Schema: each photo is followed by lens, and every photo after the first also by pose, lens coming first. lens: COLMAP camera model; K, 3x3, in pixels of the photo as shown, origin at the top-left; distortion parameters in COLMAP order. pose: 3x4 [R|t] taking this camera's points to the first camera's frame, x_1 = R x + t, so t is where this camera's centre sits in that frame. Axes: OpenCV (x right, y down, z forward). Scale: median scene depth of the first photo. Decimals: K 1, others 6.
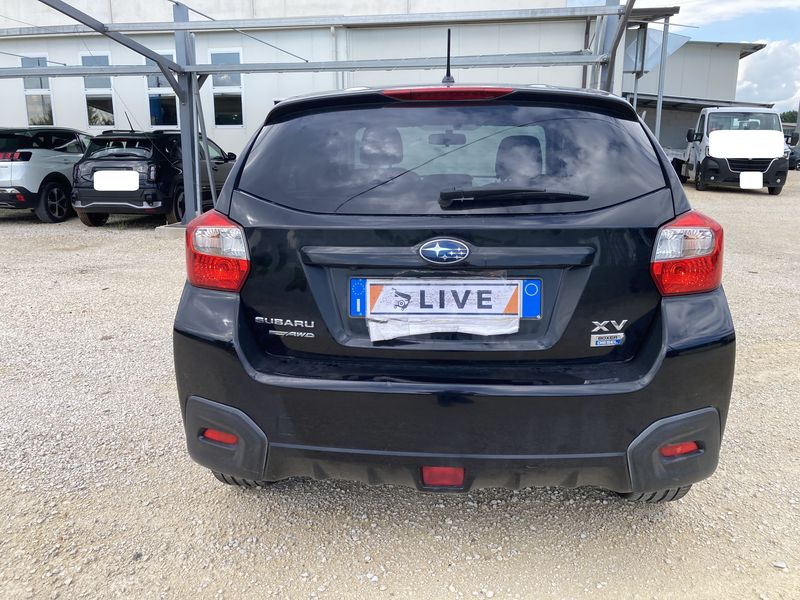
lens RADIAL K [[646.7, 0, 385.3], [0, 646.7, 293.6], [0, 0, 1]] dist [0.024990, -0.026380]
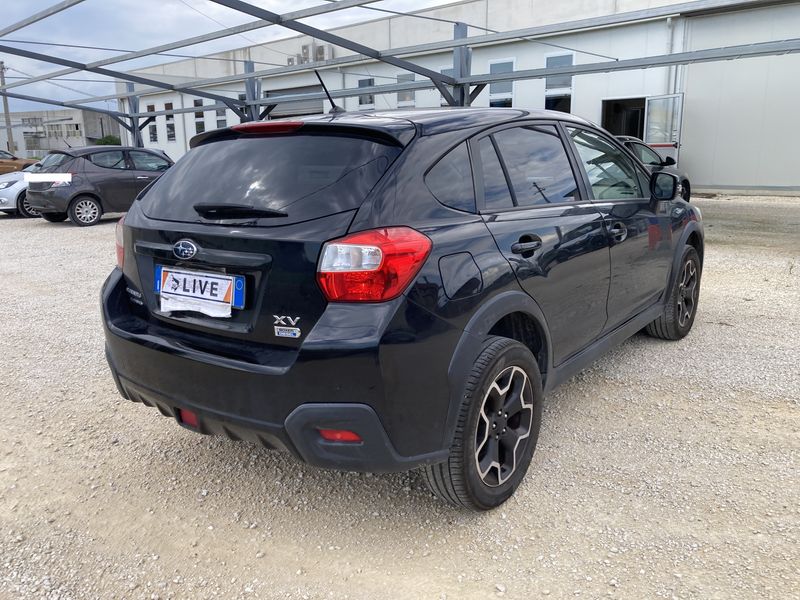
lens RADIAL K [[646.7, 0, 406.9], [0, 646.7, 297.7], [0, 0, 1]] dist [0.024990, -0.026380]
pose [[0.853434, 0.102538, -0.511014, 1.148993], [-0.098015, 0.994538, 0.035867, -0.058499], [0.511901, 0.019477, 0.858823, 0.073250]]
